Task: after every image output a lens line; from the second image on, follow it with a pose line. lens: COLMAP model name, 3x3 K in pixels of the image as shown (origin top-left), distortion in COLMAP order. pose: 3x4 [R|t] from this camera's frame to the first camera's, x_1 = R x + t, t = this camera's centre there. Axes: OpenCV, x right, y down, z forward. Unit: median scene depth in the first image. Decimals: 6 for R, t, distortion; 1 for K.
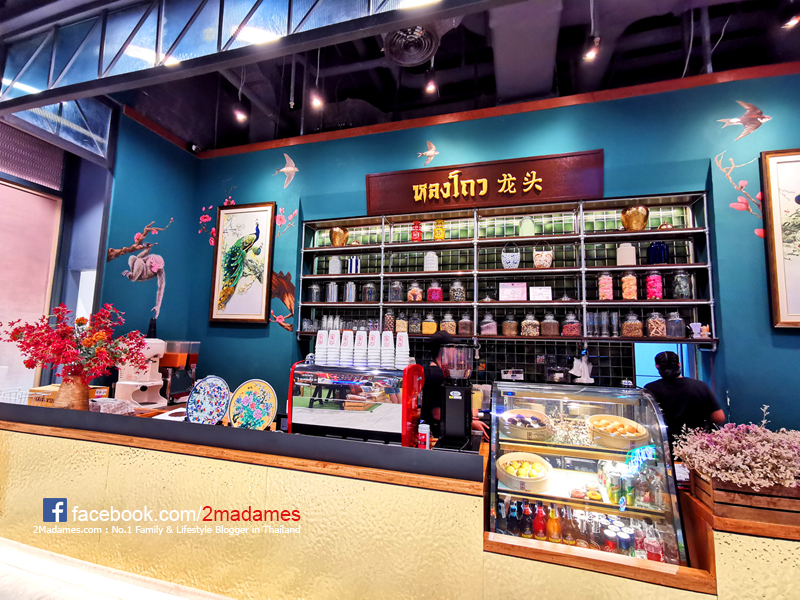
lens RADIAL K [[368.3, 0, 398.4], [0, 368.3, 300.1], [0, 0, 1]] dist [0.003471, 0.000508]
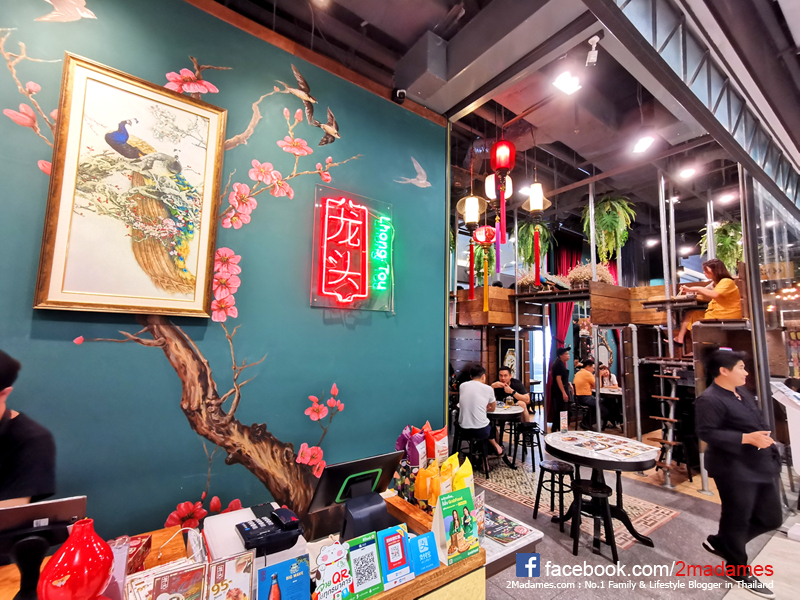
lens RADIAL K [[368.3, 0, 399.4], [0, 368.3, 302.1], [0, 0, 1]] dist [0.003471, 0.000508]
pose [[0.615593, 0.081987, 0.783788, 0.884571], [-0.093307, 0.995160, -0.030813, 0.021662], [-0.782521, -0.054165, 0.620264, 0.074265]]
